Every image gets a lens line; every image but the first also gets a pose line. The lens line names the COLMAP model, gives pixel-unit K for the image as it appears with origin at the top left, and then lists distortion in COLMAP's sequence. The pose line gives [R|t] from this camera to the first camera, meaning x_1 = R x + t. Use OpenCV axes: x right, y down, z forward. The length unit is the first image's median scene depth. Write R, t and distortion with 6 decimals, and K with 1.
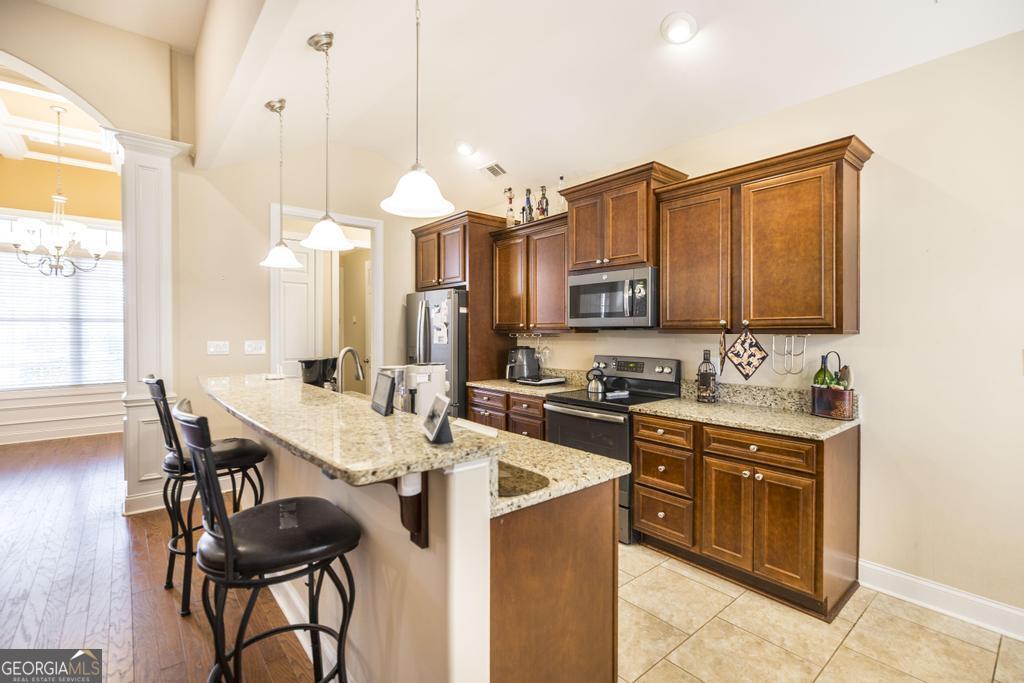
lens RADIAL K [[469.6, 0, 517.7], [0, 469.6, 336.6], [0, 0, 1]] dist [0.004670, 0.000850]
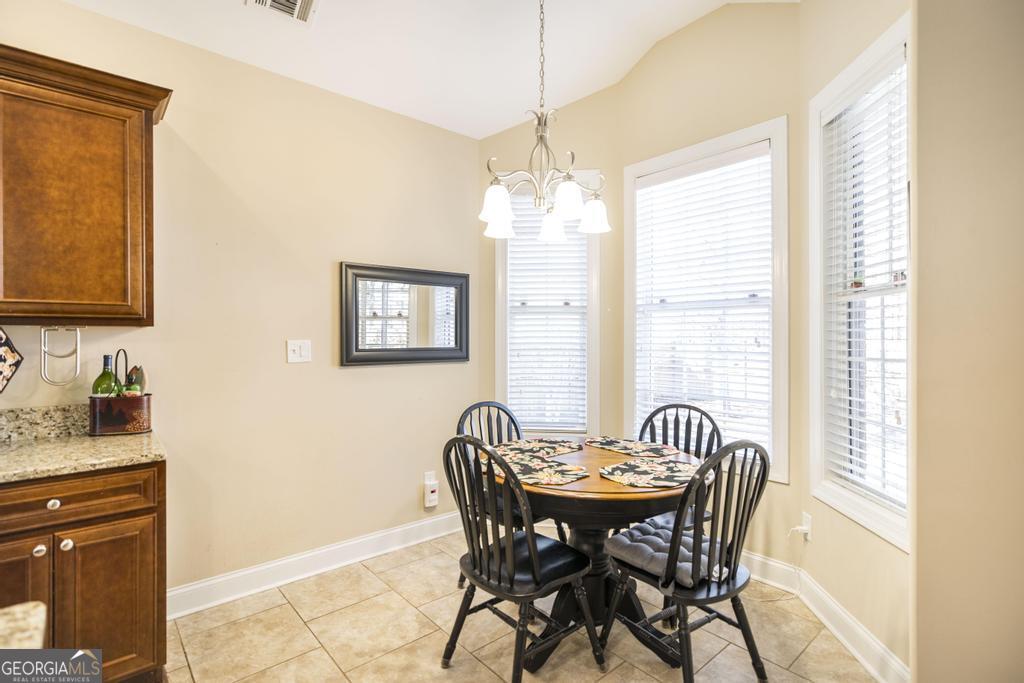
lens RADIAL K [[490.6, 0, 509.8], [0, 490.6, 334.3], [0, 0, 1]] dist [0.004637, -0.000449]
pose [[-0.010250, 0.000265, 0.999947, -0.154099], [0.009551, 0.999954, -0.000167, 0.013579], [-0.999902, 0.009549, -0.010252, 0.359760]]
